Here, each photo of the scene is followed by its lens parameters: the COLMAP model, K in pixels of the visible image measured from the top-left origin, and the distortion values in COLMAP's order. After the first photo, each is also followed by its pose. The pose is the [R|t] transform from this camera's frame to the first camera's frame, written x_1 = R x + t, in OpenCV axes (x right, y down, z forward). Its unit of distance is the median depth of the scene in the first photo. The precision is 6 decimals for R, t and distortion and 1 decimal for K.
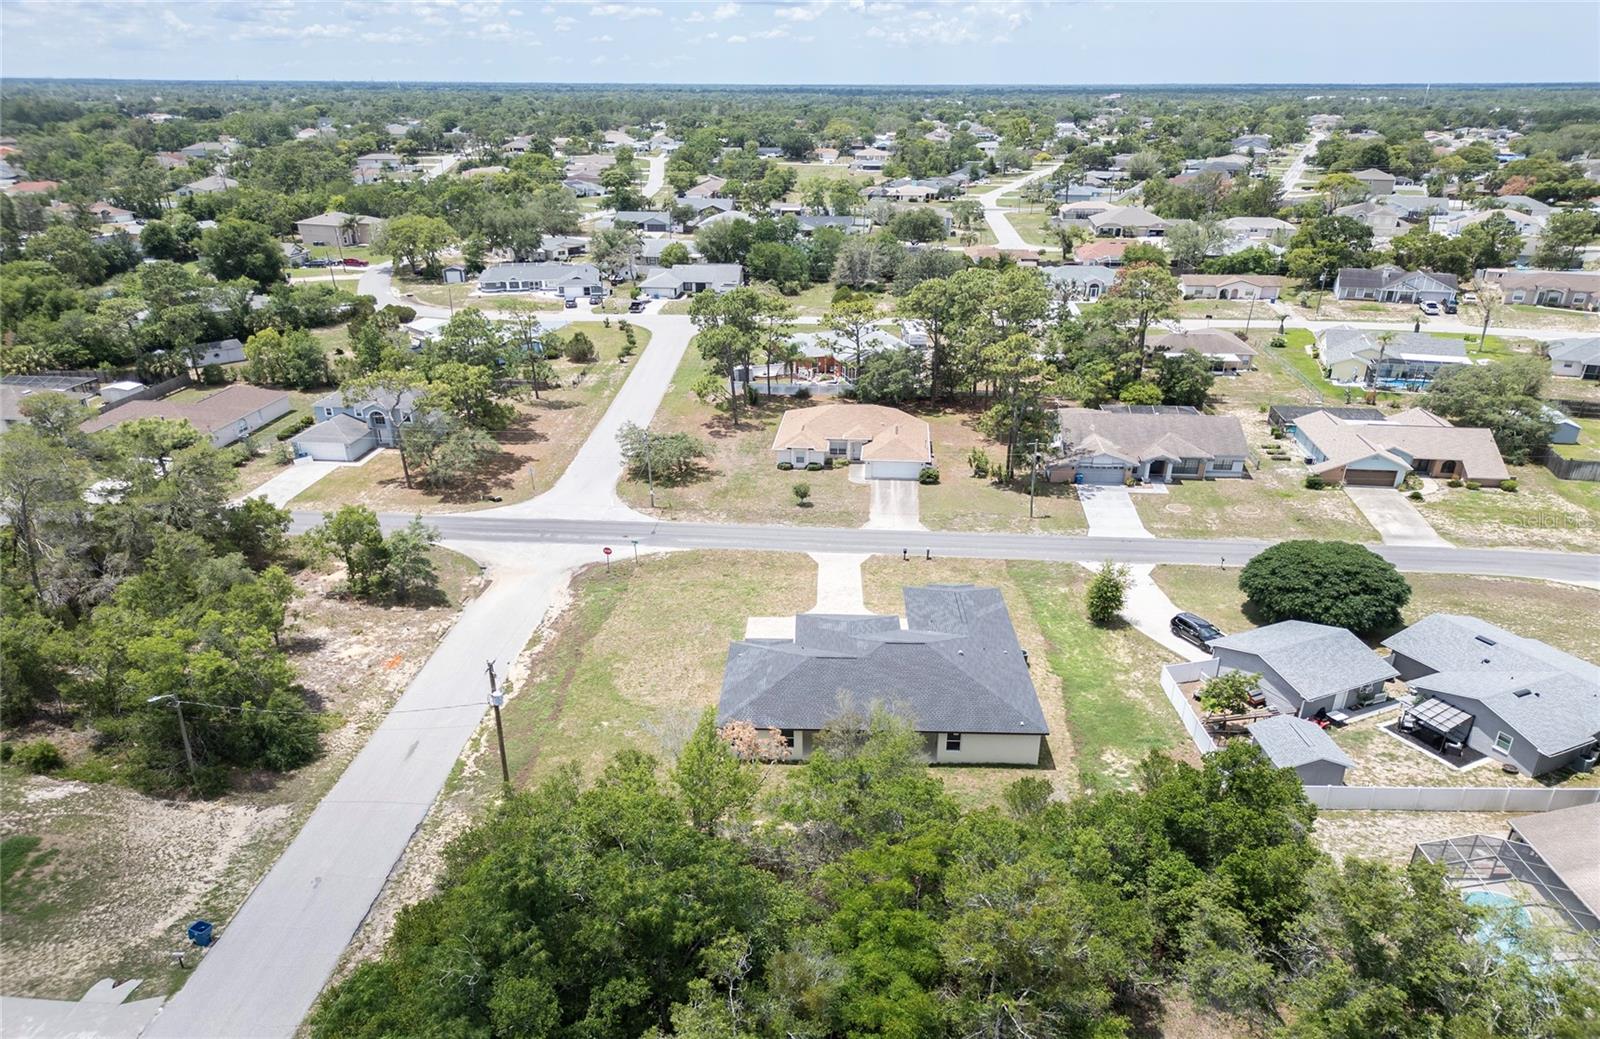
lens RADIAL K [[1142.5, 0, 792.7], [0, 1142.5, 528.3], [0, 0, 1]] dist [0.053252, -0.053207]
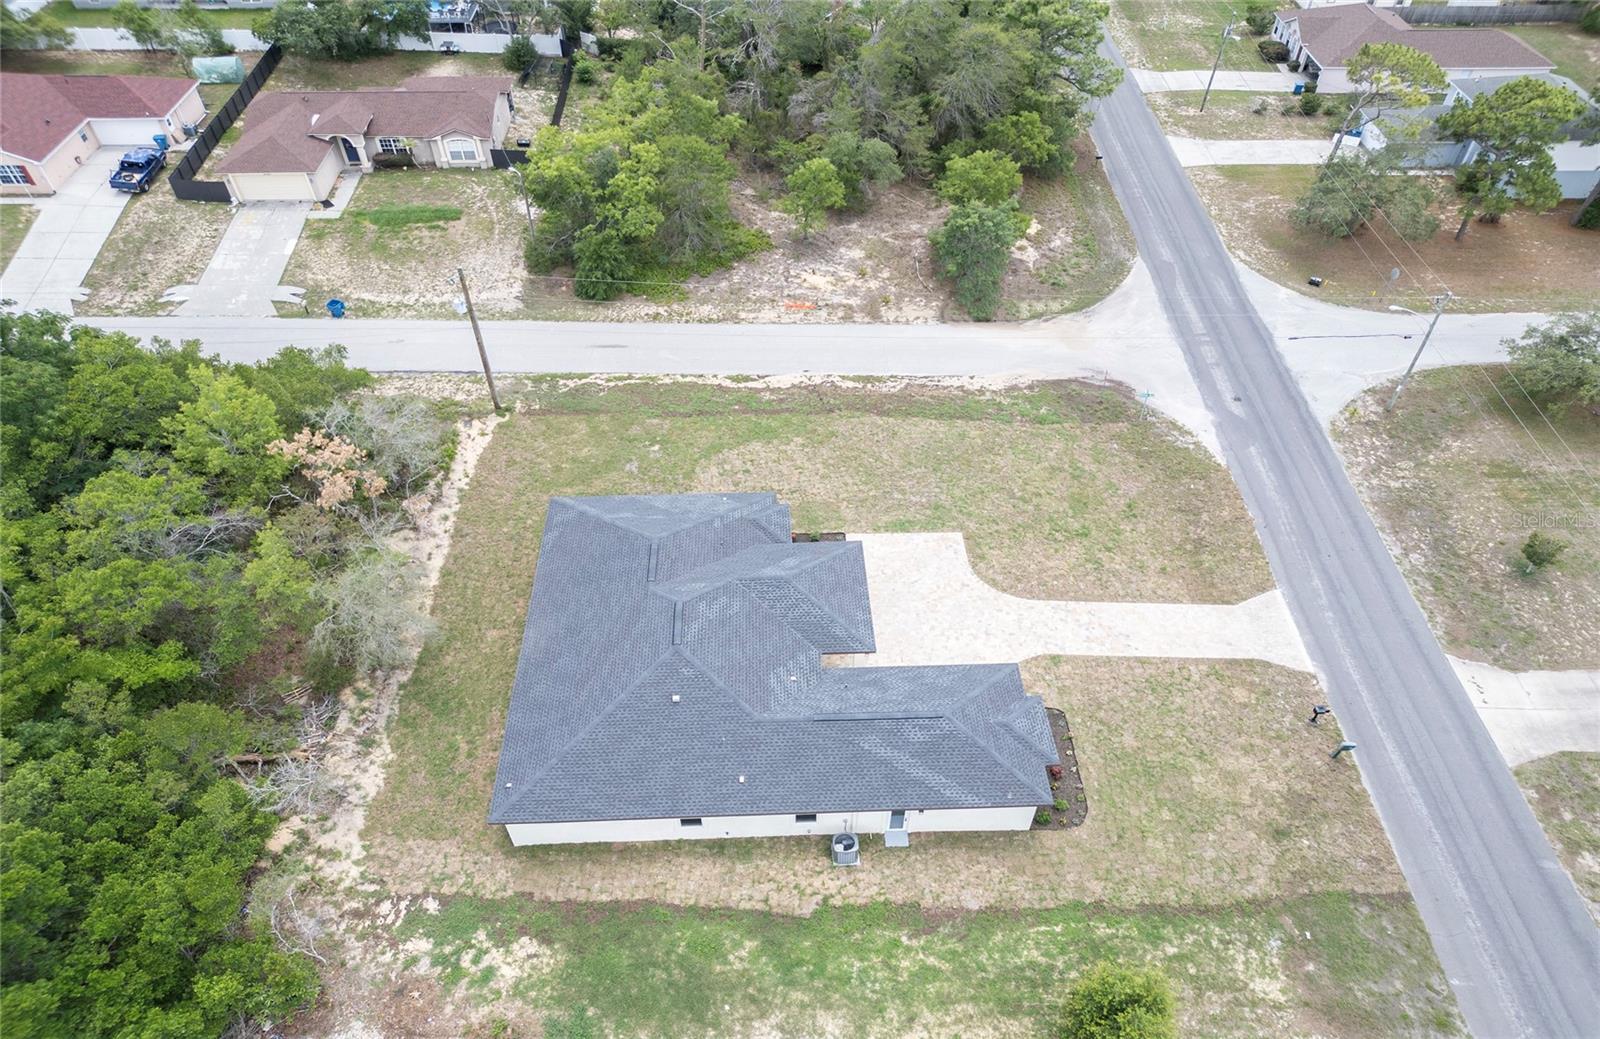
lens RADIAL K [[1187.0, 0, 800.9], [0, 1187.0, 598.6], [0, 0, 1]] dist [0.032411, -0.012502]
pose [[0.069692, 0.665242, -0.743368, 0.357157], [-0.356193, 0.712653, 0.604361, -0.201289], [0.931810, 0.222663, 0.286620, 0.526270]]
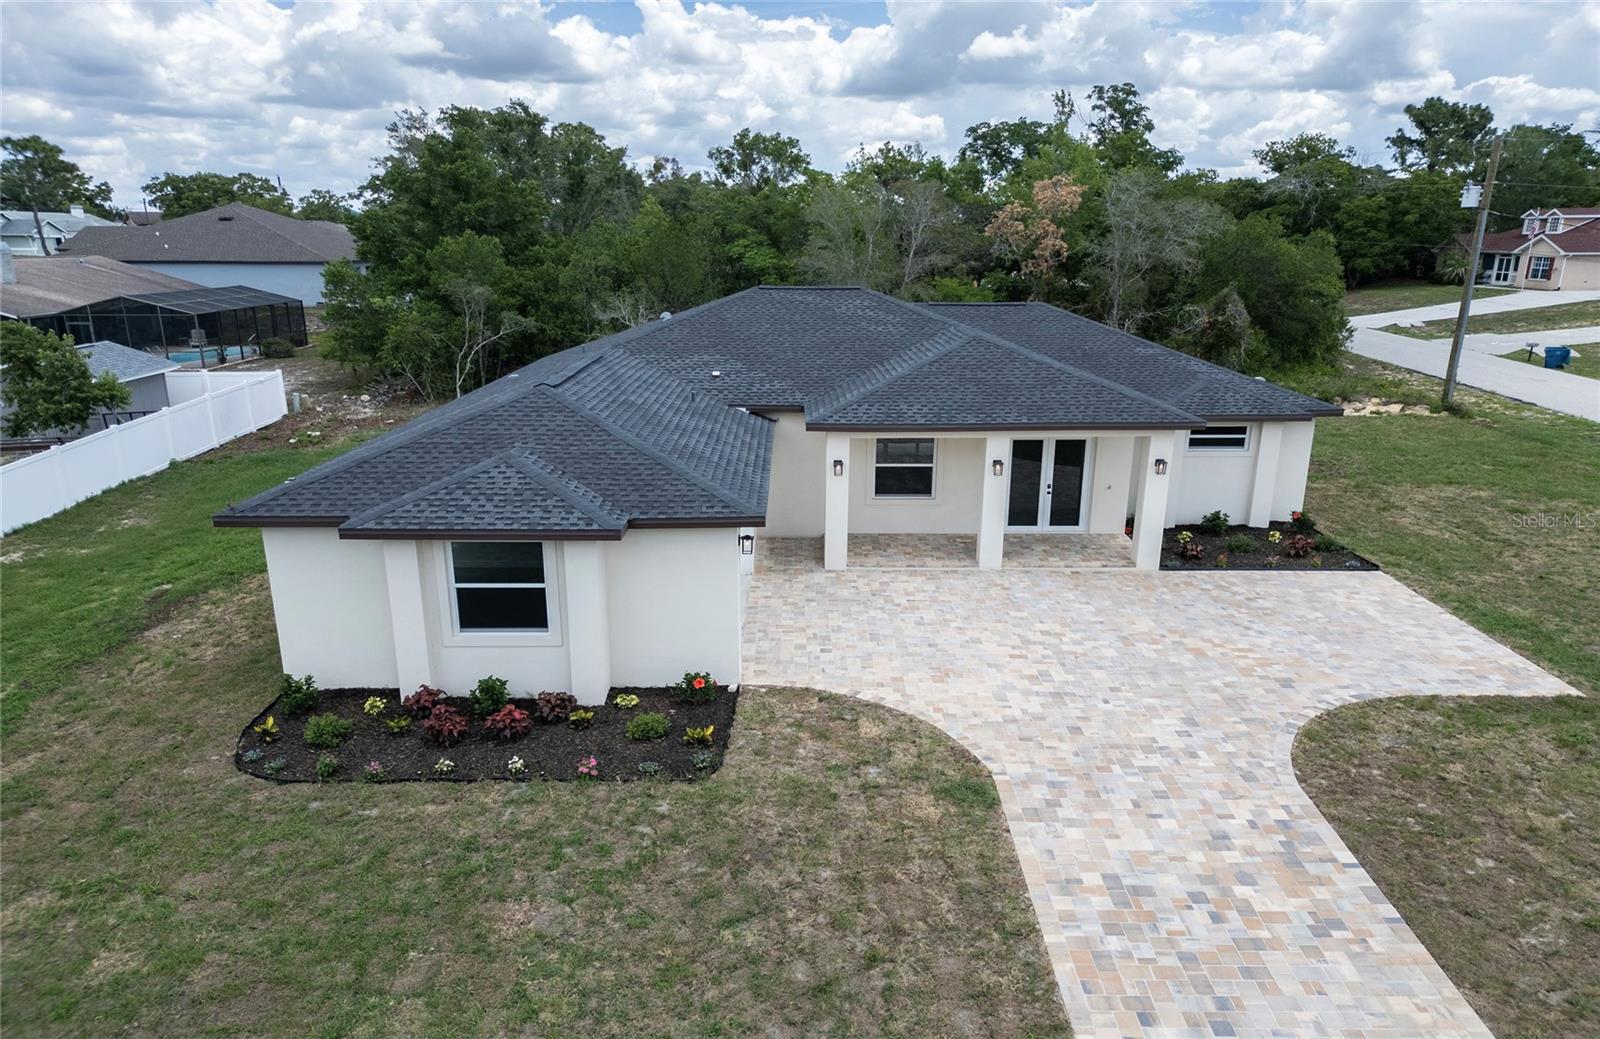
lens RADIAL K [[1142.5, 0, 798.2], [0, 1142.5, 480.3], [0, 0, 1]] dist [0.053252, -0.053207]
pose [[-0.999484, 0.005456, -0.031655, 0.069286], [-0.012815, 0.835921, 0.548700, -0.038318], [0.029454, 0.548822, -0.835420, 0.824397]]
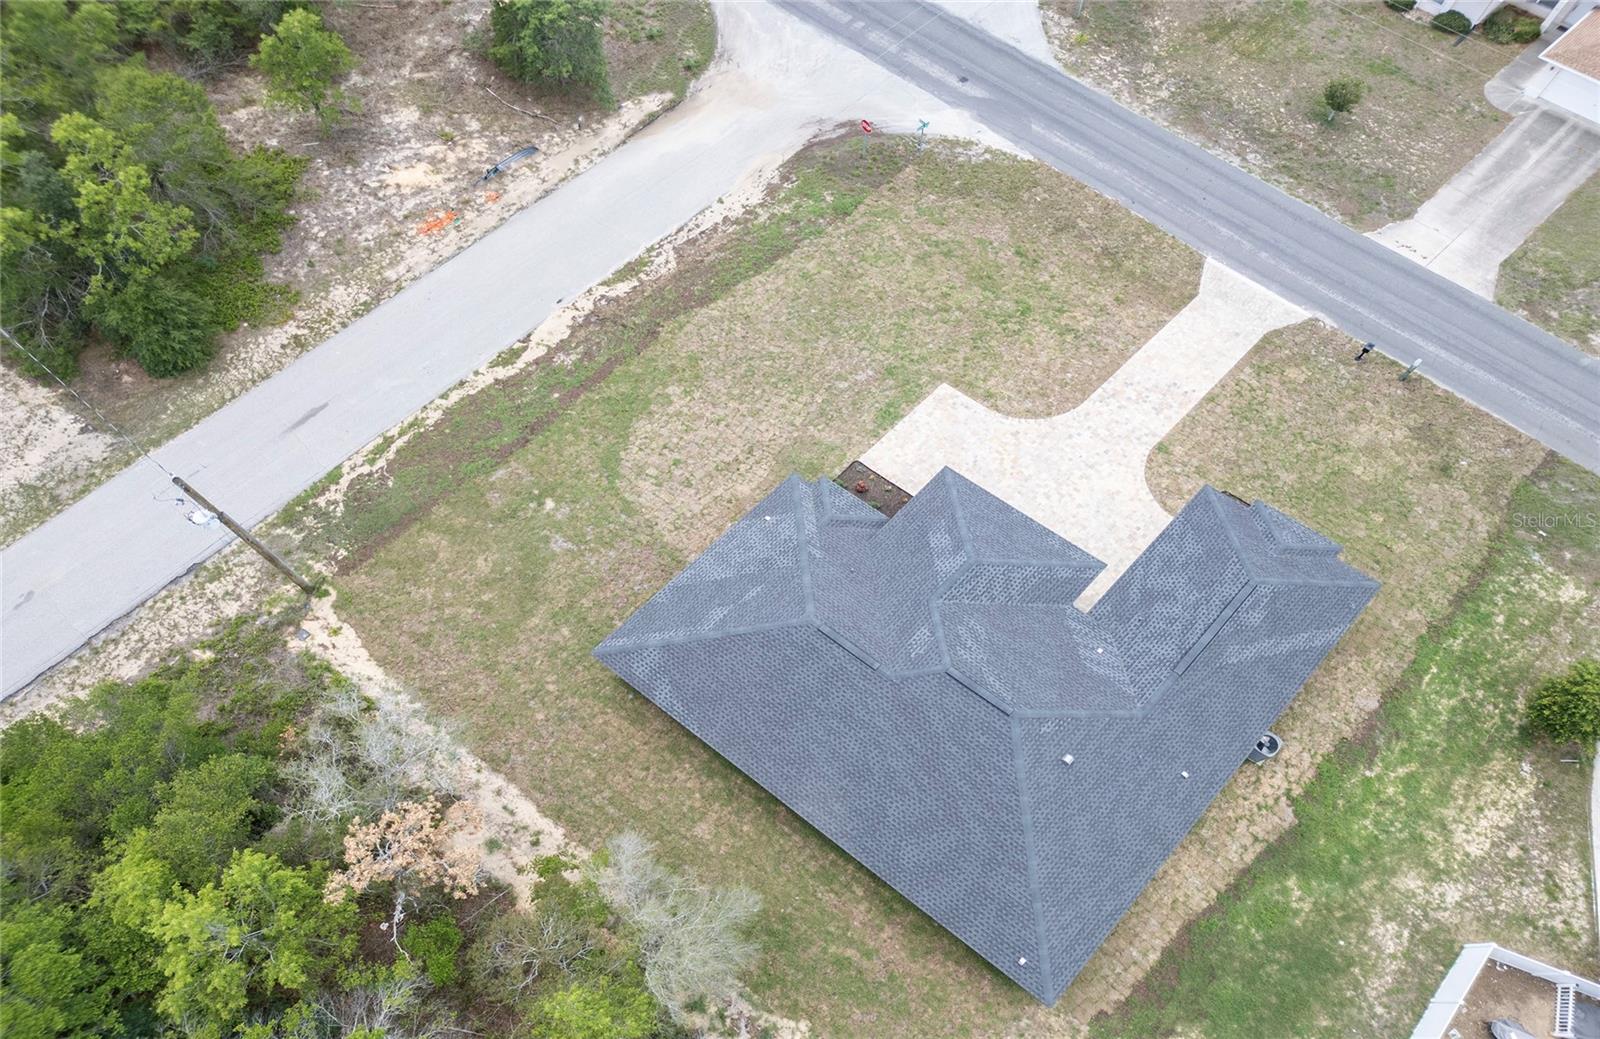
lens RADIAL K [[1477.3, 0, 805.2], [0, 1477.3, 592.1], [0, 0, 1]] dist [0.055105, -0.058125]
pose [[0.780821, 0.511080, -0.359326, 0.163071], [-0.226261, 0.767434, 0.599876, -0.193608], [0.582344, -0.387094, 0.714866, 0.286313]]
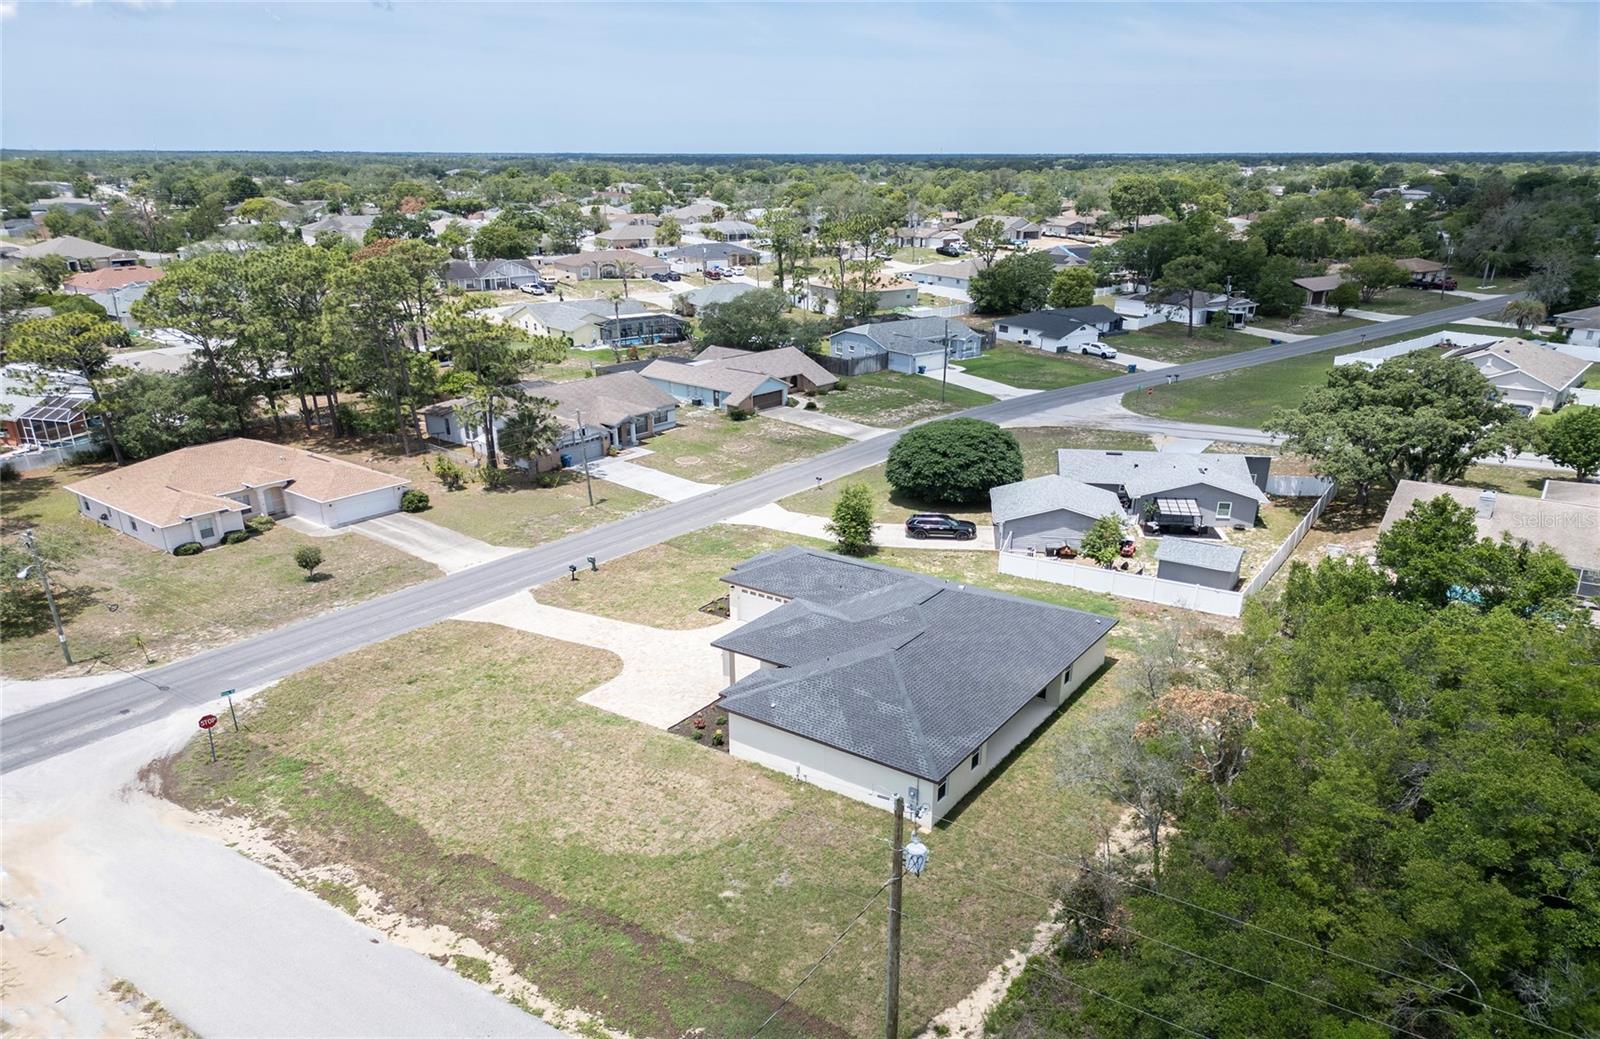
lens RADIAL K [[1142.5, 0, 805.6], [0, 1142.5, 524.3], [0, 0, 1]] dist [0.053252, -0.053207]
pose [[0.545374, -0.257774, 0.797571, -0.332356], [0.300799, 0.948344, 0.100819, -0.029890], [-0.782360, 0.184925, 0.594740, 0.361155]]
